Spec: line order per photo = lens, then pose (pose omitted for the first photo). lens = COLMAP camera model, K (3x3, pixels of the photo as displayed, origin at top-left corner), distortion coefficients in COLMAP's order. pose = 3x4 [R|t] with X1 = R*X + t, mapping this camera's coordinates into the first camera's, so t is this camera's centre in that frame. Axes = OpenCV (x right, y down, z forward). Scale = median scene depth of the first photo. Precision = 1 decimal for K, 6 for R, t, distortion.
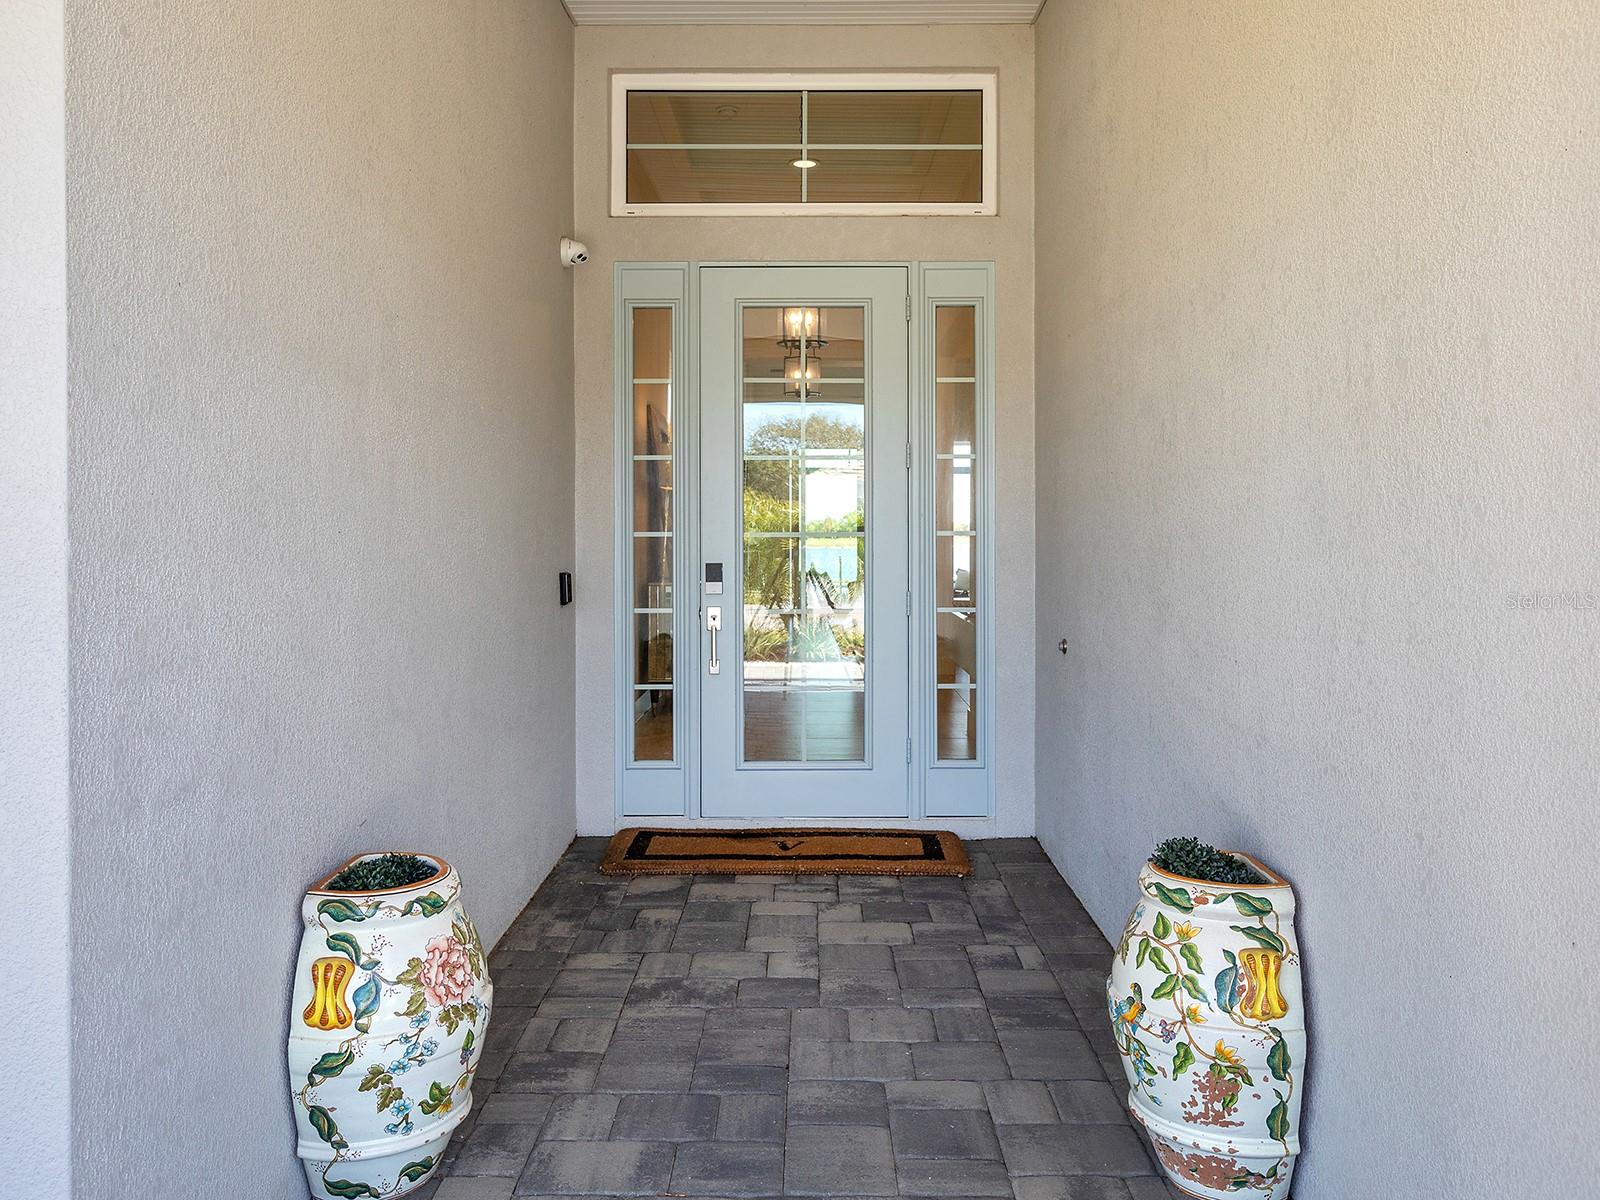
lens RADIAL K [[1307.2, 0, 801.2], [0, 1307.2, 535.5], [0, 0, 1]] dist [0.003011, -0.003931]
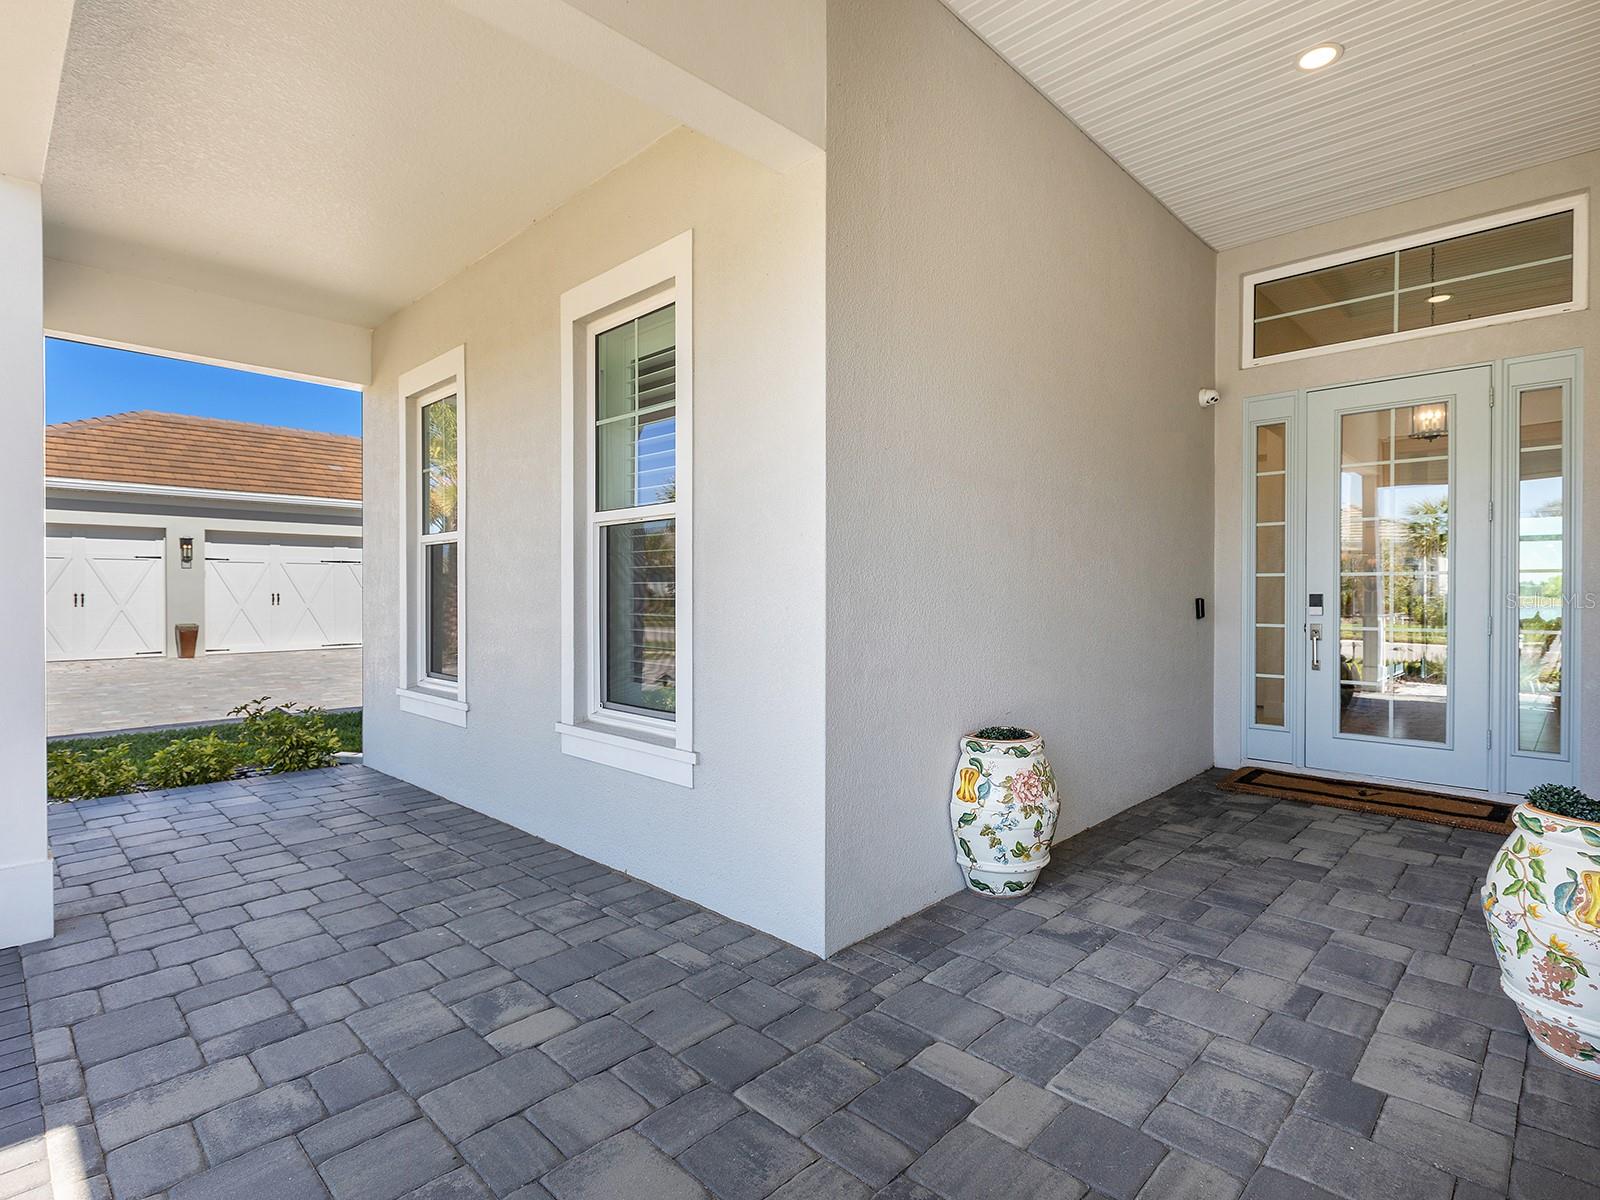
lens RADIAL K [[807.2, 0, 813.6], [0, 807.2, 589.4], [0, 0, 1]] dist [0.001005, 0.000299]
pose [[0.726885, -0.000109, -0.686759, 0.321907], [-0.002845, 0.999991, -0.003170, 0.045690], [0.686754, 0.004258, 0.726878, -0.087297]]
